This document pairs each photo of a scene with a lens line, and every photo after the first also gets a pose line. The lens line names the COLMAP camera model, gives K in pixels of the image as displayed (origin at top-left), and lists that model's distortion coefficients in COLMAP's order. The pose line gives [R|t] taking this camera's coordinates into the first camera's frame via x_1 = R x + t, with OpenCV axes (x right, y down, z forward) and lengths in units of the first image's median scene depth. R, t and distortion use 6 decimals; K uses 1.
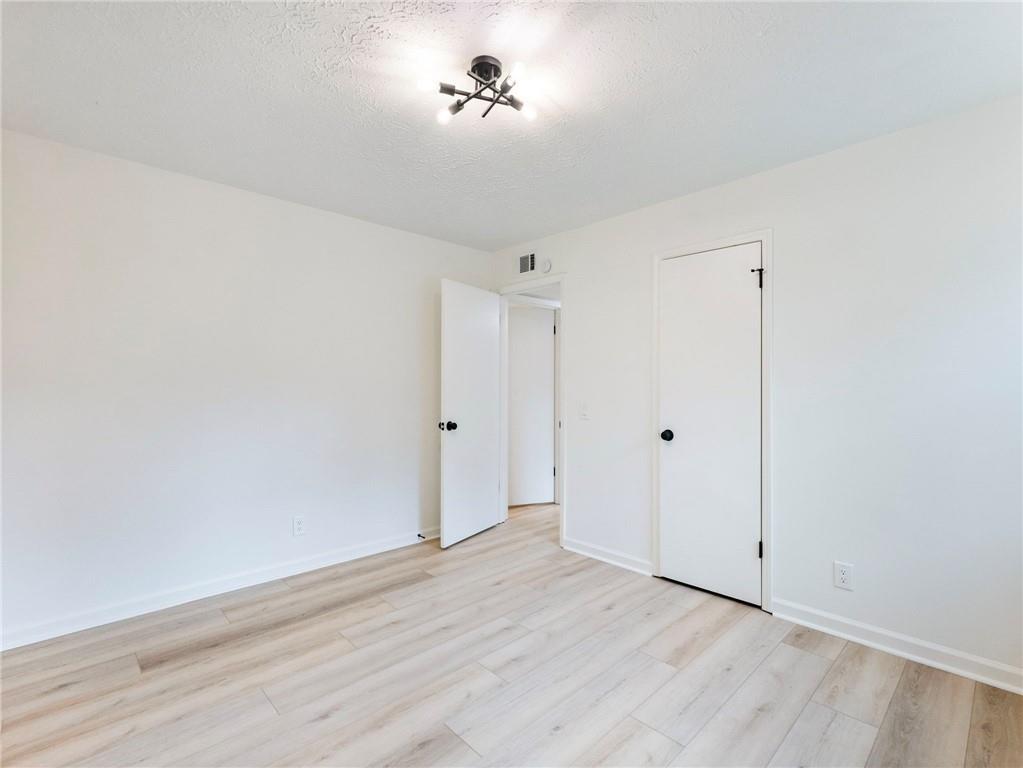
lens RADIAL K [[484.3, 0, 511.5], [0, 484.3, 384.0], [0, 0, 1]] dist [-0.014478, 0.000614]
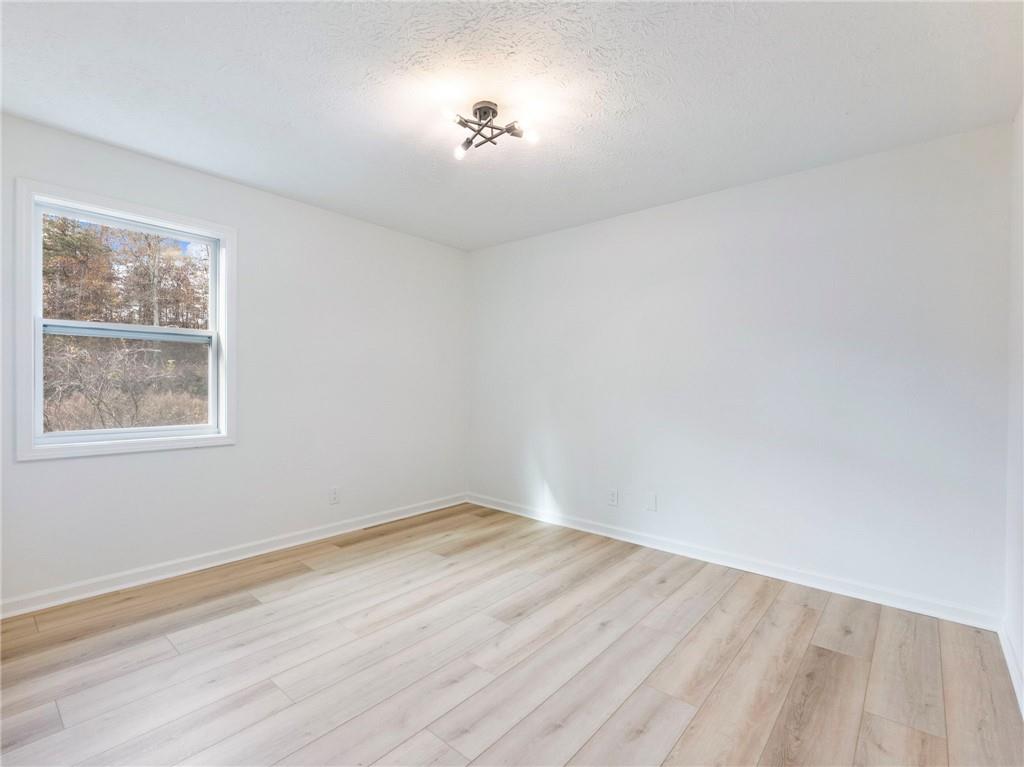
lens RADIAL K [[484.8, 0, 512.0], [0, 484.8, 383.5], [0, 0, 1]] dist [-0.014478, 0.000614]
pose [[-0.994408, -0.011610, -0.104971, 0.001067], [-0.011826, 0.999929, 0.001439, 0.035211], [0.104947, 0.002672, -0.994474, 1.937526]]
